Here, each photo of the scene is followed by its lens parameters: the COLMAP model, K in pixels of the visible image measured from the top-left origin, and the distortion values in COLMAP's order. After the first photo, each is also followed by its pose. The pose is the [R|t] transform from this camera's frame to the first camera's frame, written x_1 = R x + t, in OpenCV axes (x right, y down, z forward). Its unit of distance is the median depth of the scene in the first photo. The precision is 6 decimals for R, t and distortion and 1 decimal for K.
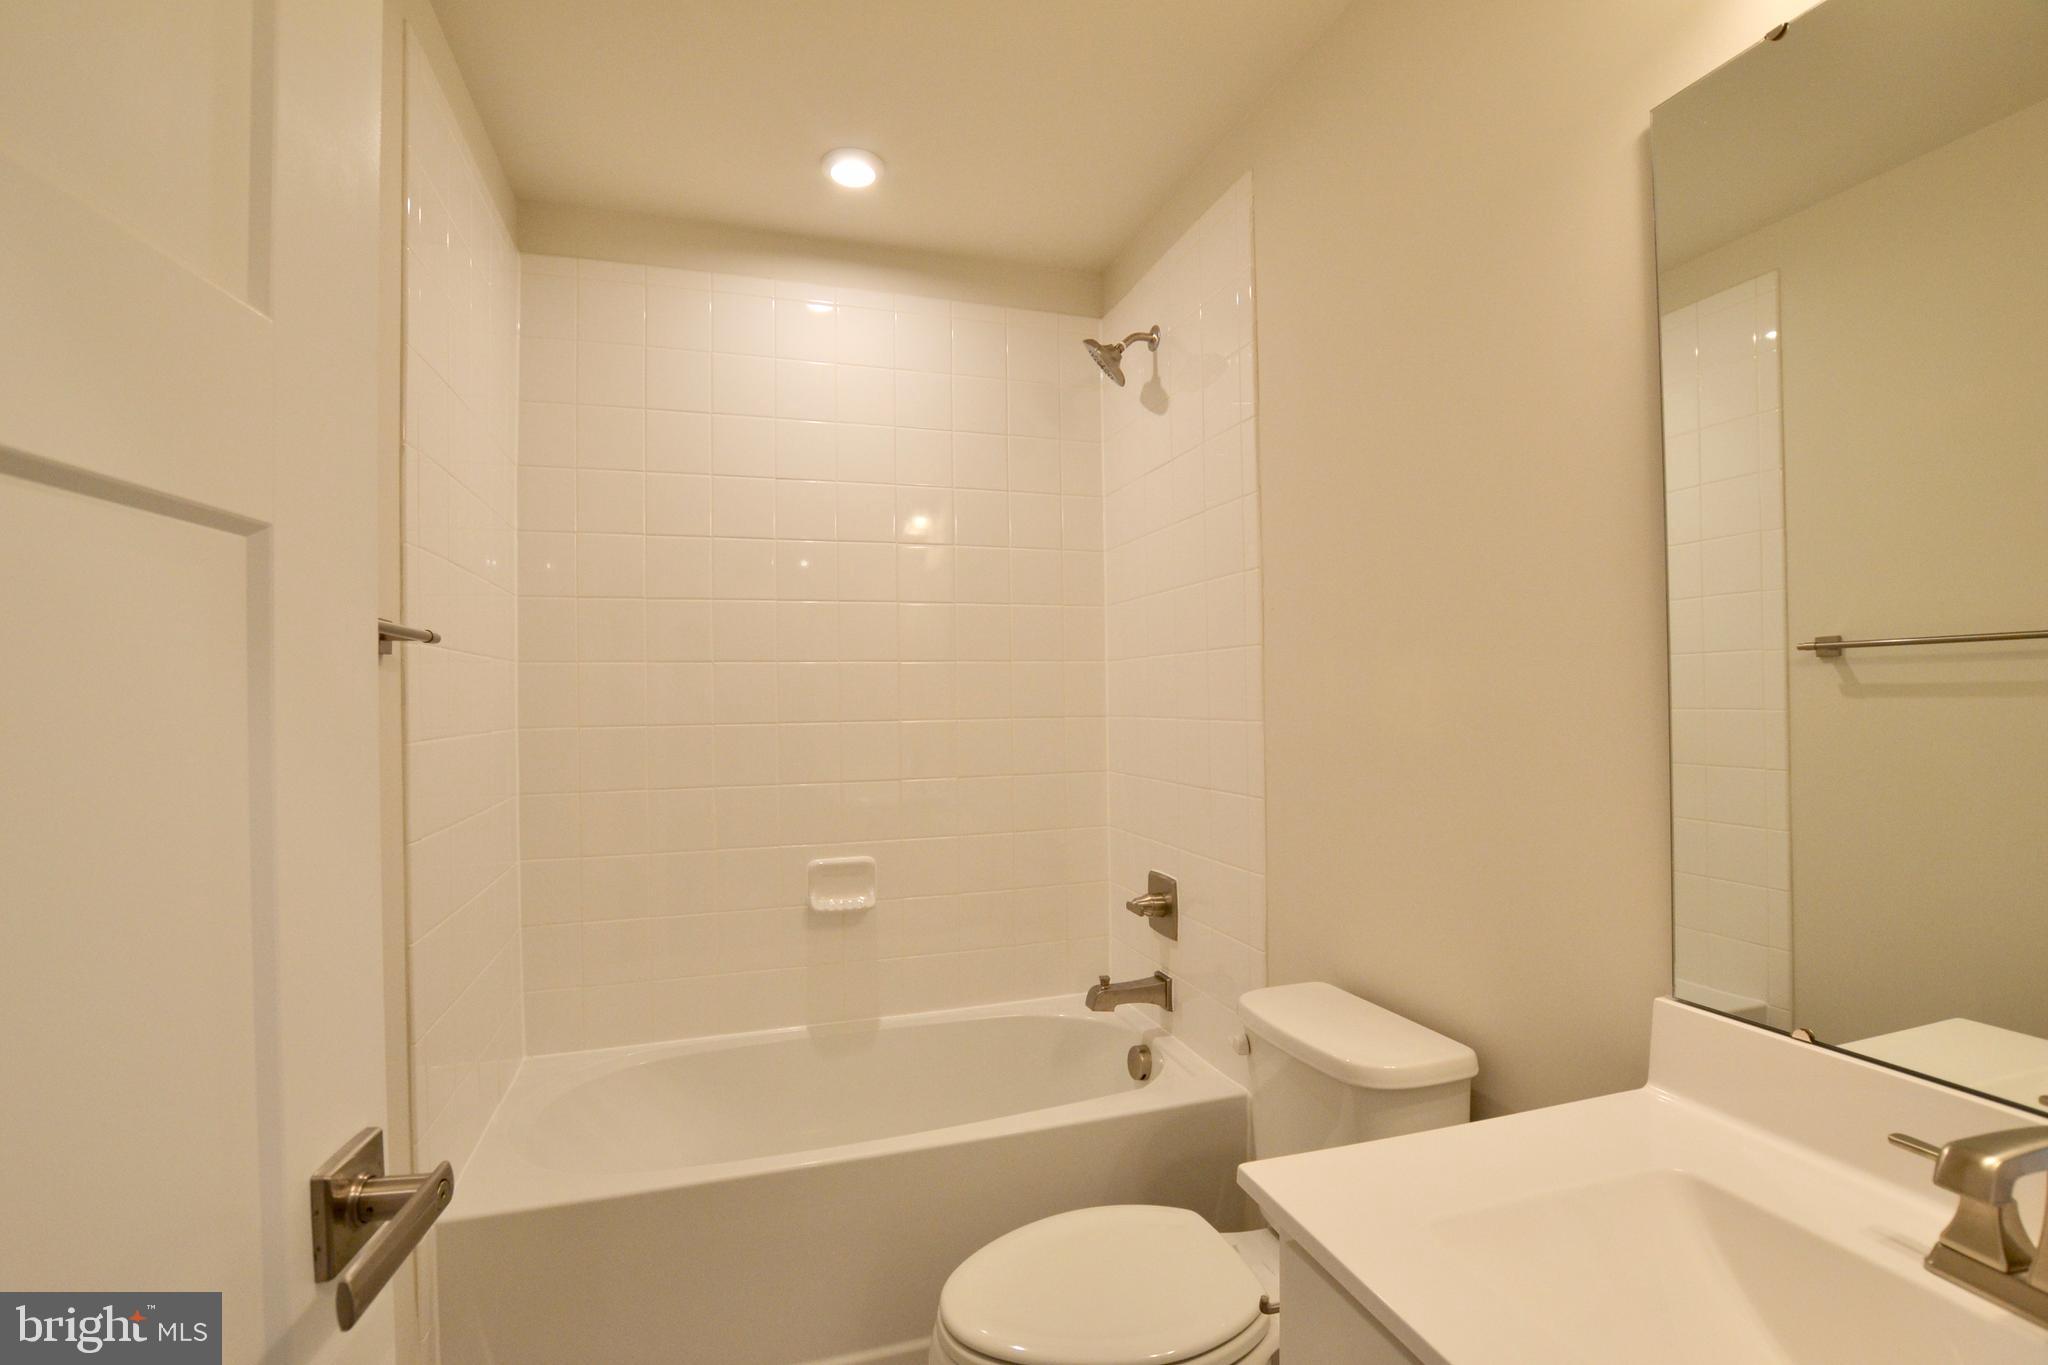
lens RADIAL K [[931.0, 0, 1025.2], [0, 931.0, 675.6], [0, 0, 1]] dist [-0.021899, 0.001992]
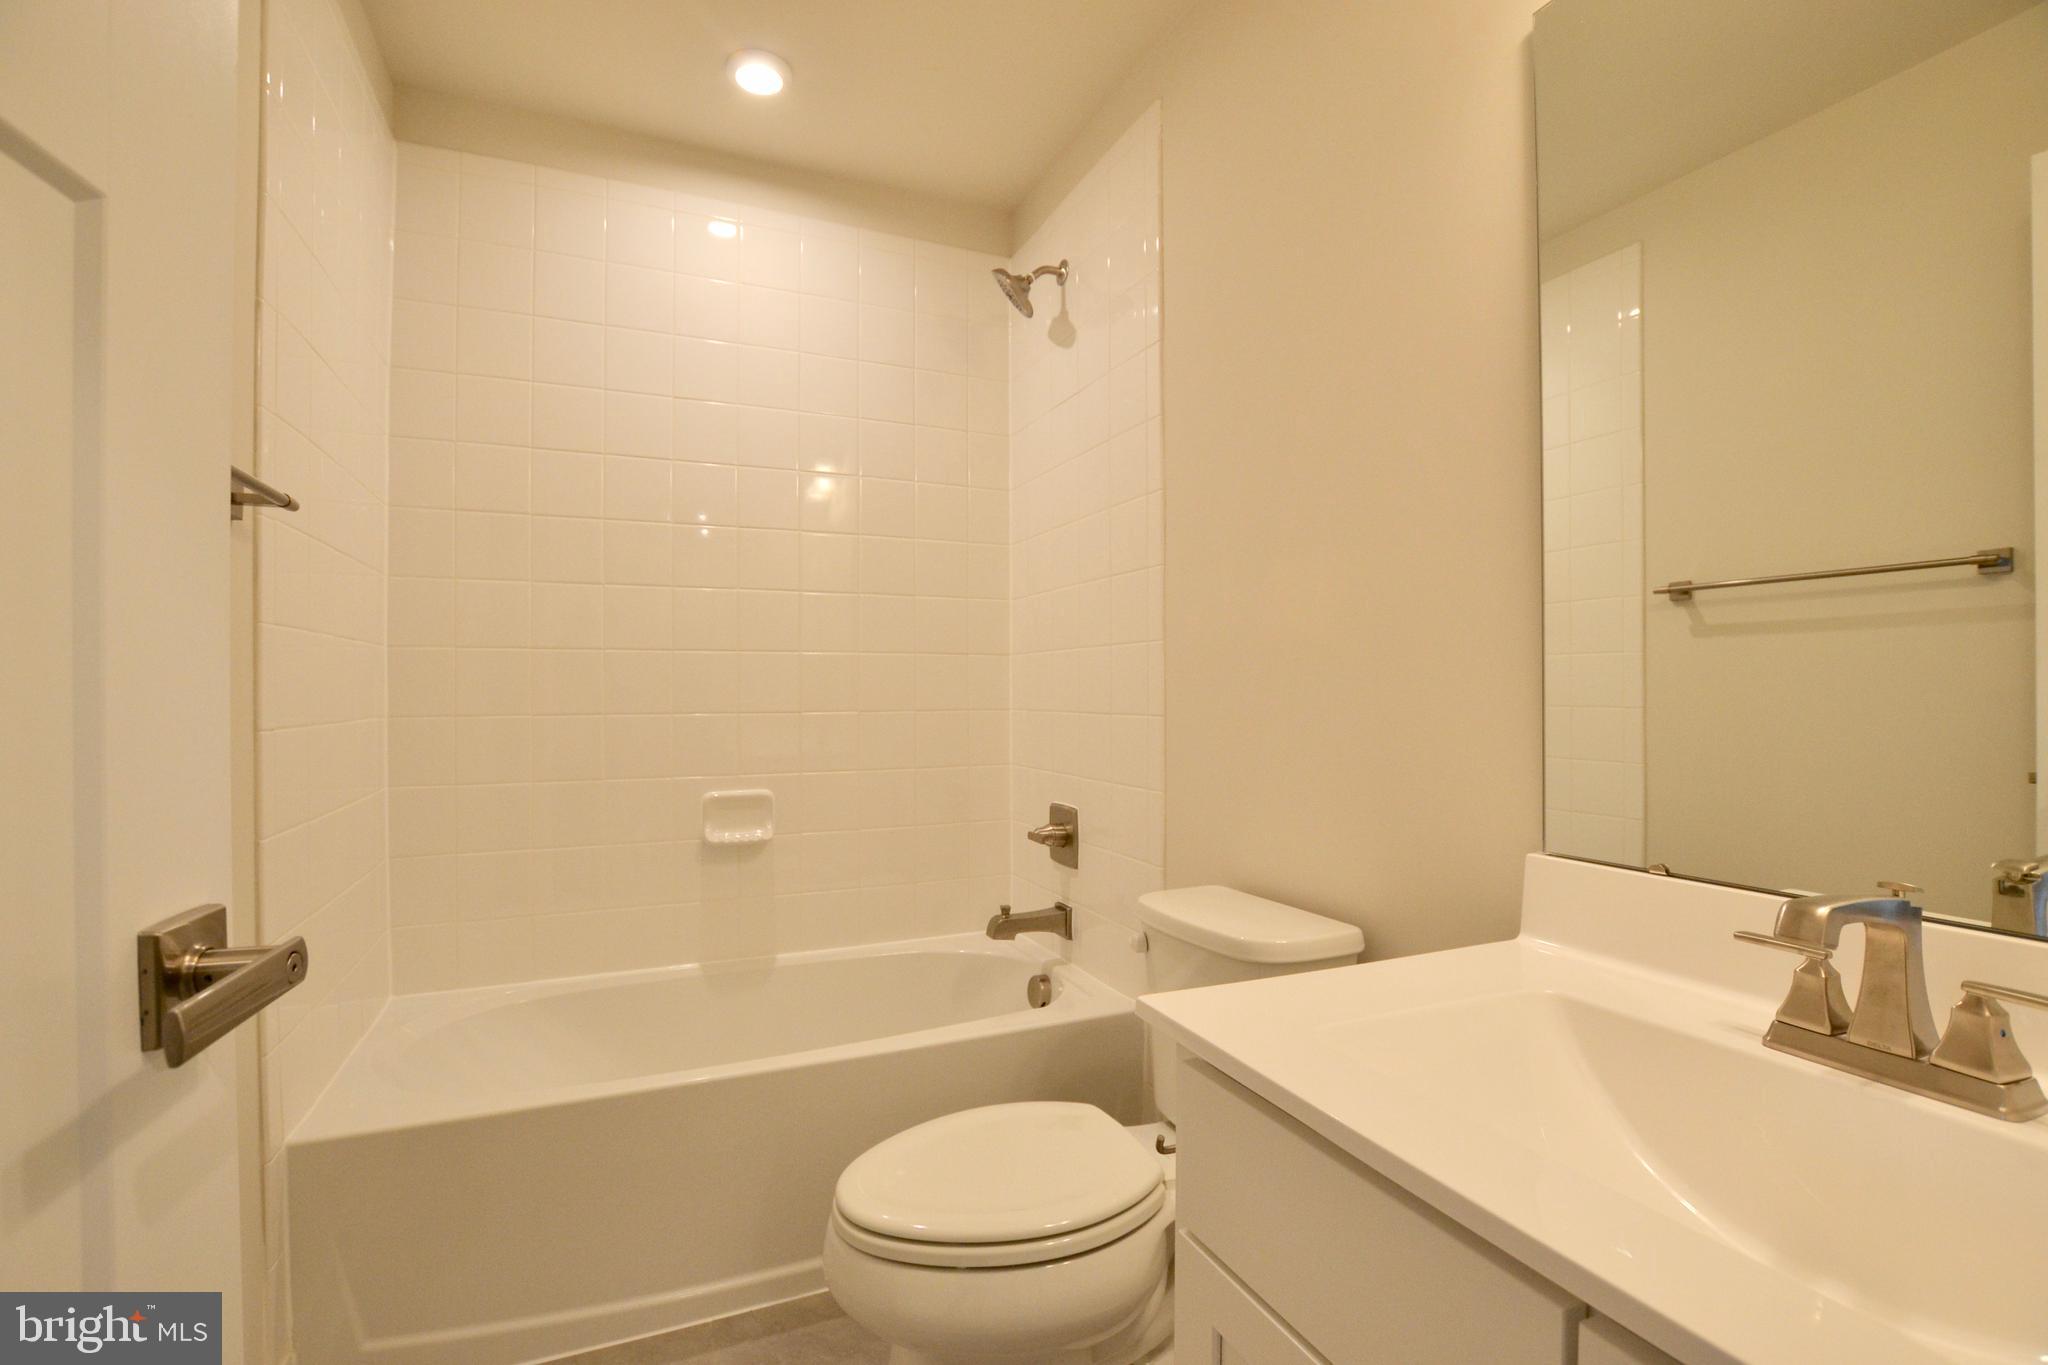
lens RADIAL K [[931.0, 0, 1024.7], [0, 931.0, 699.9], [0, 0, 1]] dist [-0.021899, 0.001992]
pose [[0.994567, 0.011727, 0.103440, -0.000342], [-0.012374, 0.999908, 0.005610, 0.101772], [-0.103365, -0.006859, 0.994620, 0.002529]]
